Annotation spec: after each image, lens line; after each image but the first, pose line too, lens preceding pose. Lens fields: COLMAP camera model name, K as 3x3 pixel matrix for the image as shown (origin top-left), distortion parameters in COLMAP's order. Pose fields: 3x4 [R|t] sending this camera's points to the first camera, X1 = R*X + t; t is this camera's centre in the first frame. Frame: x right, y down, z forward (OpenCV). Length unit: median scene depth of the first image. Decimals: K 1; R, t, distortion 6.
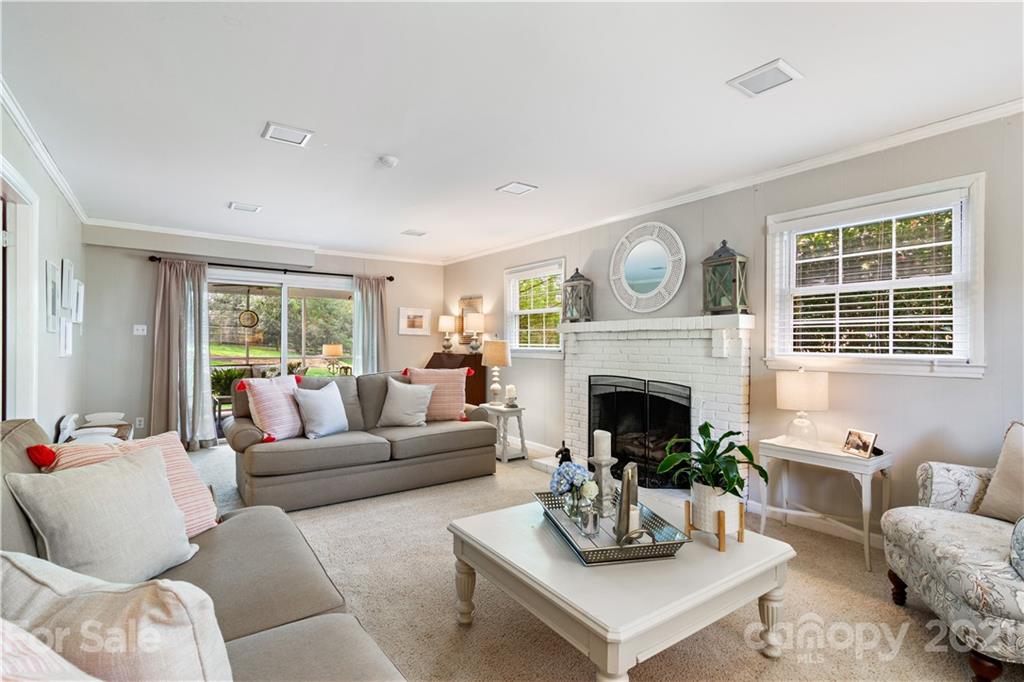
lens RADIAL K [[494.2, 0, 514.2], [0, 494.2, 342.5], [0, 0, 1]] dist [-0.004927, 0.000395]
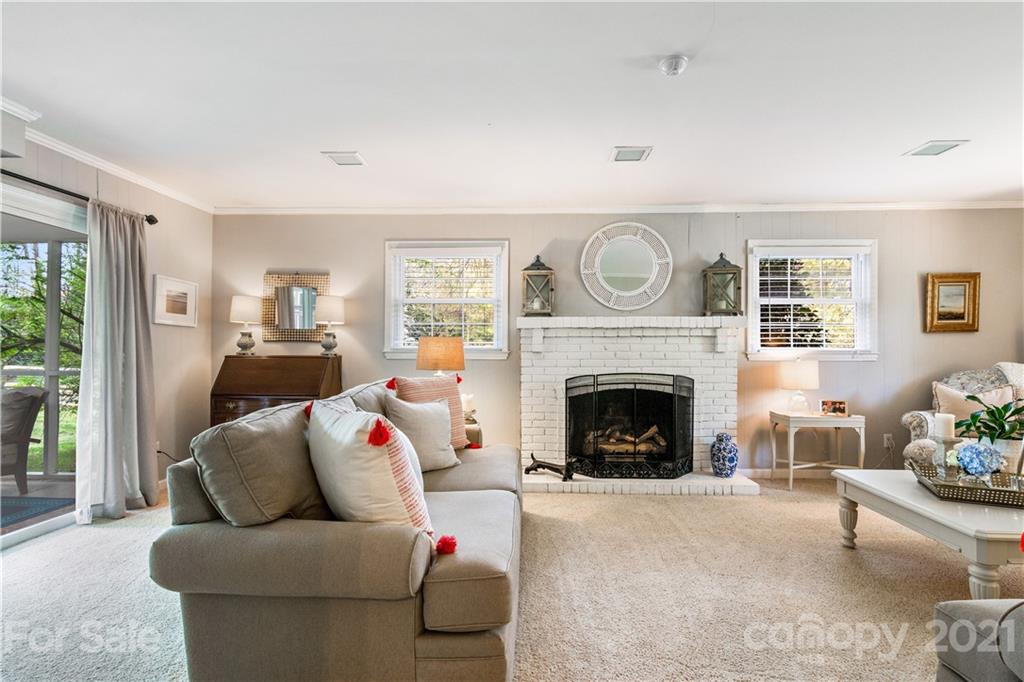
lens RADIAL K [[494.2, 0, 511.9], [0, 494.2, 343.3], [0, 0, 1]] dist [-0.004927, 0.000395]
pose [[0.611276, 0.002975, 0.791412, -0.687848], [-0.000556, 0.999994, -0.003330, 0.011004], [-0.791417, 0.001595, 0.611275, 0.567332]]
